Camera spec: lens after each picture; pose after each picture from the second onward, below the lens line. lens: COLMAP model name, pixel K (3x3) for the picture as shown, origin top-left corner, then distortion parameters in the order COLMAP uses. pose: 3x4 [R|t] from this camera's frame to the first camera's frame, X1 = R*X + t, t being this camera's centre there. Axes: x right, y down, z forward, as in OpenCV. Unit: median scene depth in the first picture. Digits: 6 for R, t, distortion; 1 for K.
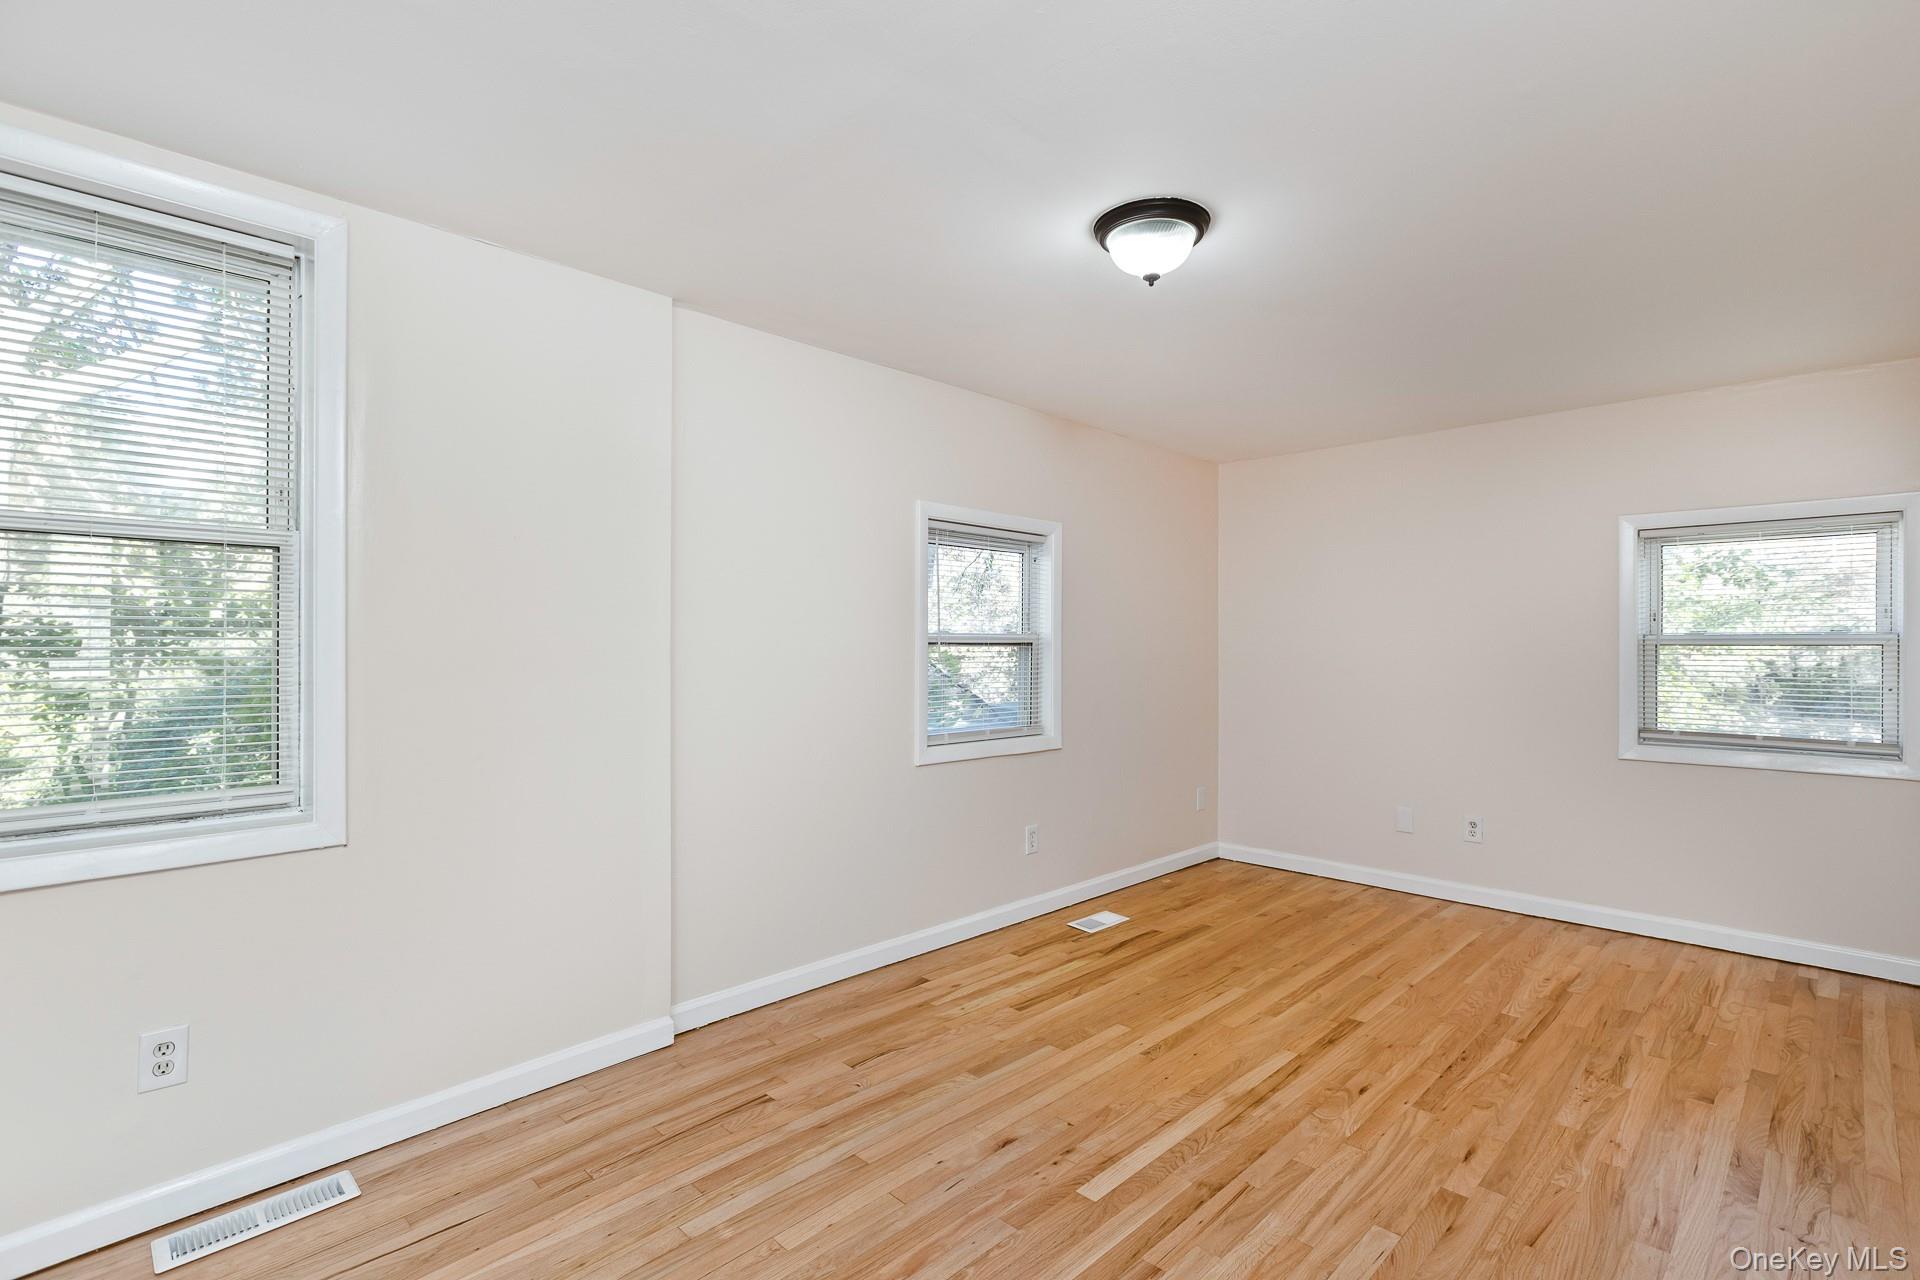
lens RADIAL K [[896.7, 0, 960.0], [0, 896.7, 640.0], [0, 0, 1]] dist [0.002648, 0.000408]
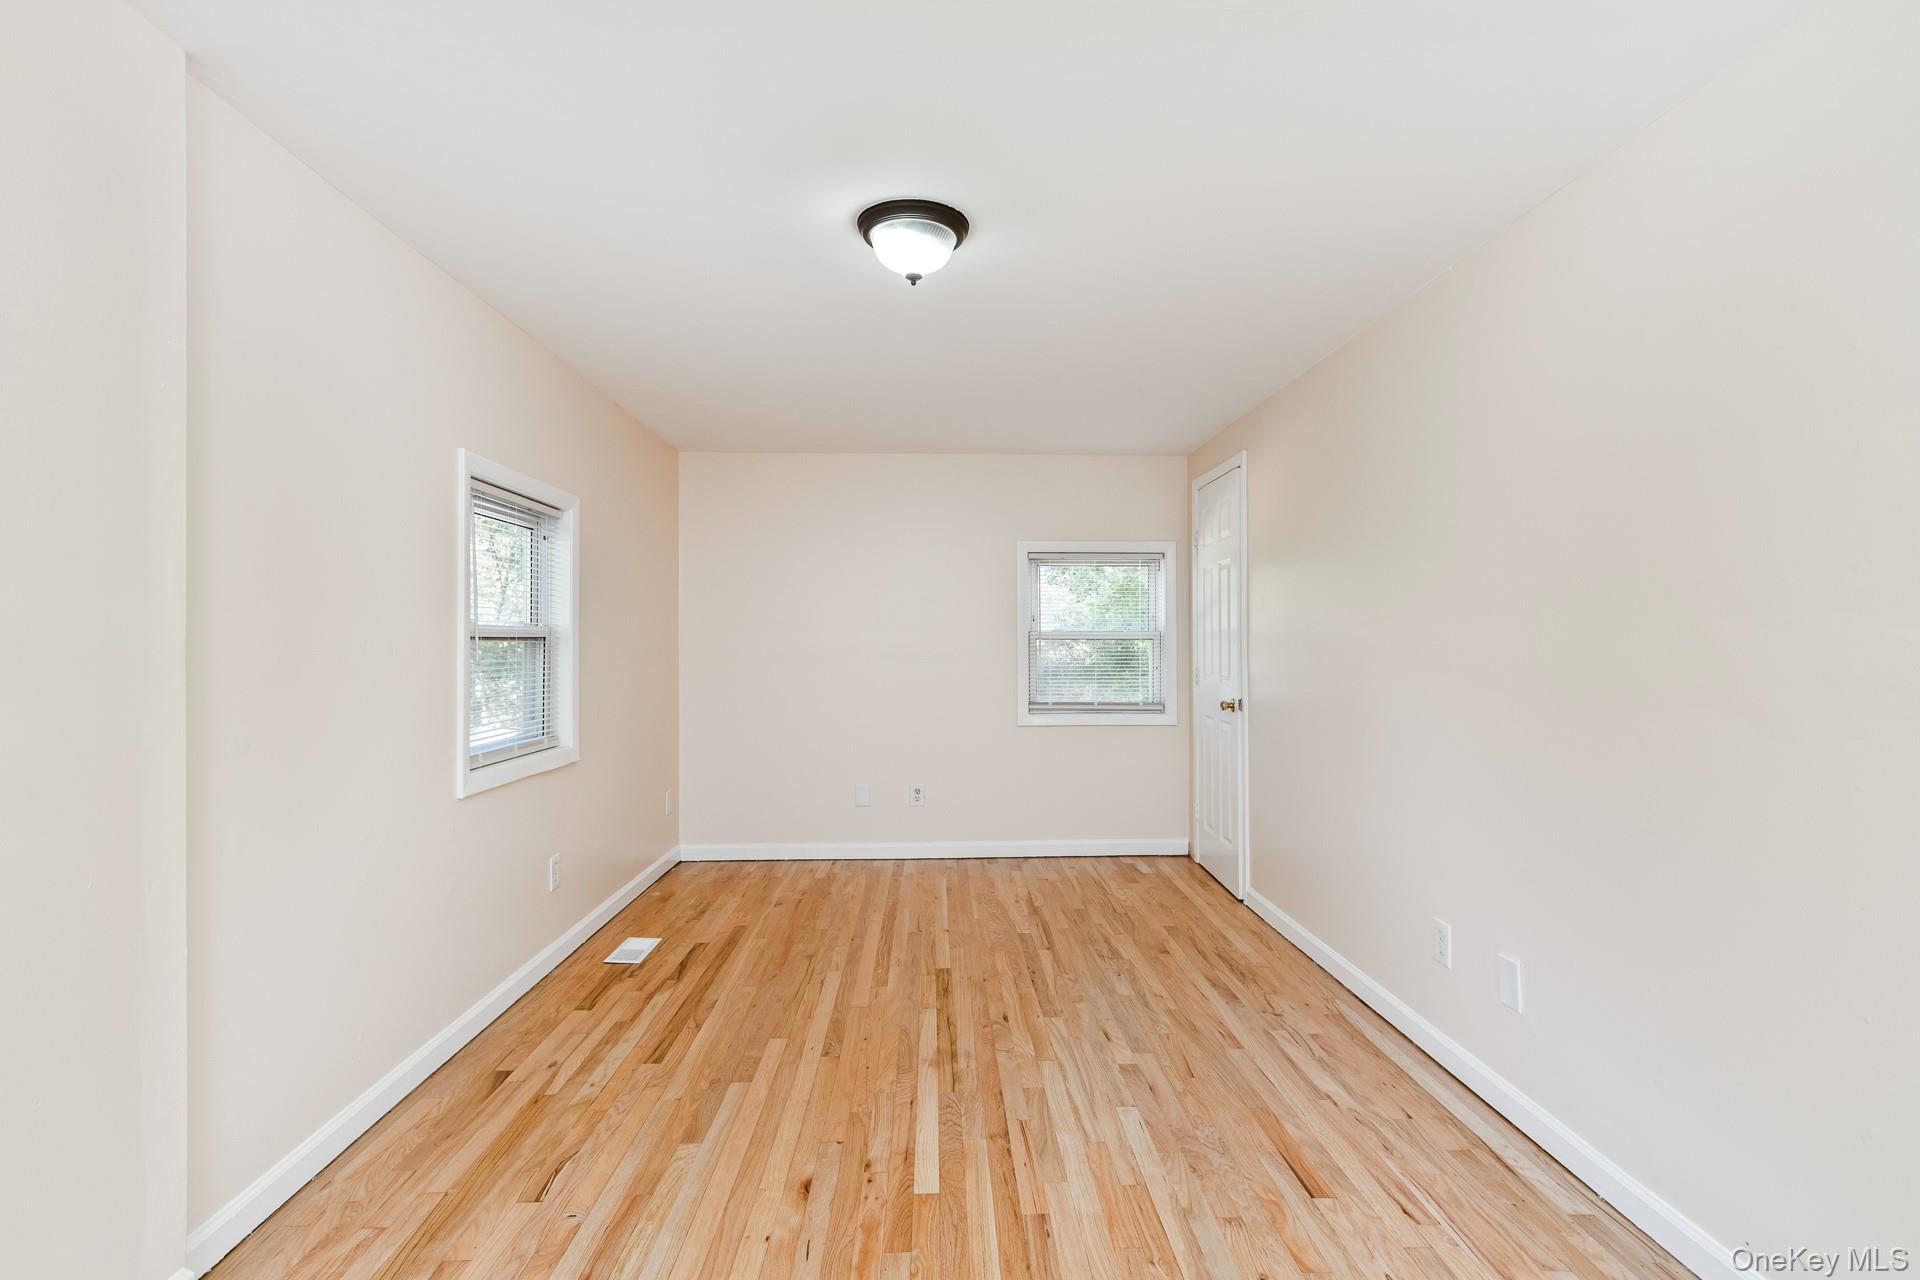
lens RADIAL K [[918.5, 0, 960.0], [0, 918.5, 640.0], [0, 0, 1]] dist [0.025677, 0.000313]
pose [[0.683510, -0.000852, 0.729941, -0.396120], [-0.002062, 0.999993, 0.003099, 0.003642], [-0.729938, -0.003623, 0.683503, 0.187575]]
